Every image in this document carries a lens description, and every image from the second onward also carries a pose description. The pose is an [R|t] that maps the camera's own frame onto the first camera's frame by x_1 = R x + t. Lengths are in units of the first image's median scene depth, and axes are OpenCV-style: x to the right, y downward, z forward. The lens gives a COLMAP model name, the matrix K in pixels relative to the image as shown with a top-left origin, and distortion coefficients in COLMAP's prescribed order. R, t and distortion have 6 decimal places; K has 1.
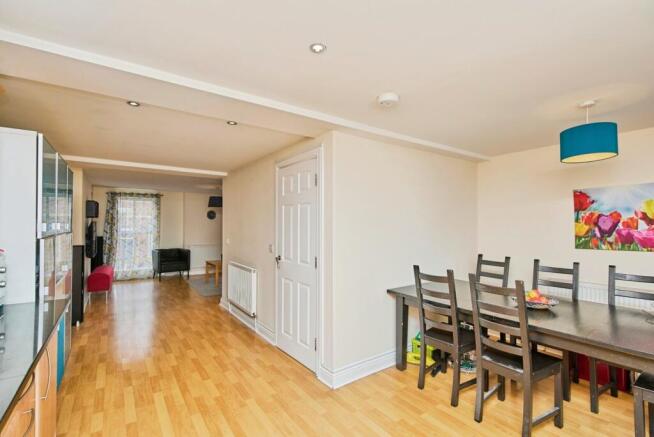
lens RADIAL K [[302.9, 0, 326.9], [0, 302.9, 222.8], [0, 0, 1]] dist [-0.000147, -0.000133]
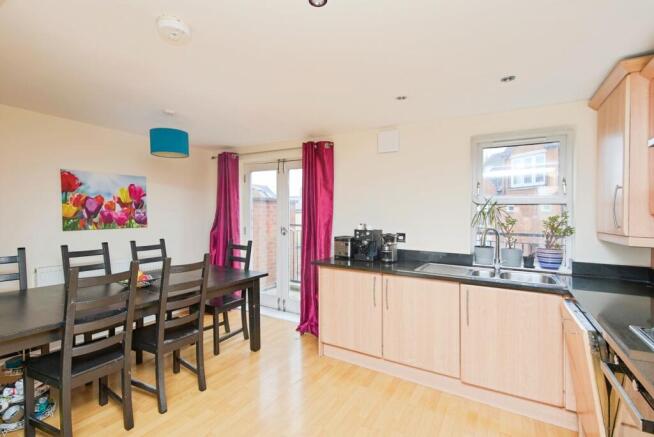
lens RADIAL K [[302.9, 0, 326.0], [0, 302.9, 218.8], [0, 0, 1]] dist [-0.000147, -0.000133]
pose [[-0.405128, -0.026739, 0.913869, -0.420366], [-0.026525, 0.999495, 0.017485, 0.008687], [-0.913875, -0.017156, -0.405633, 0.671952]]
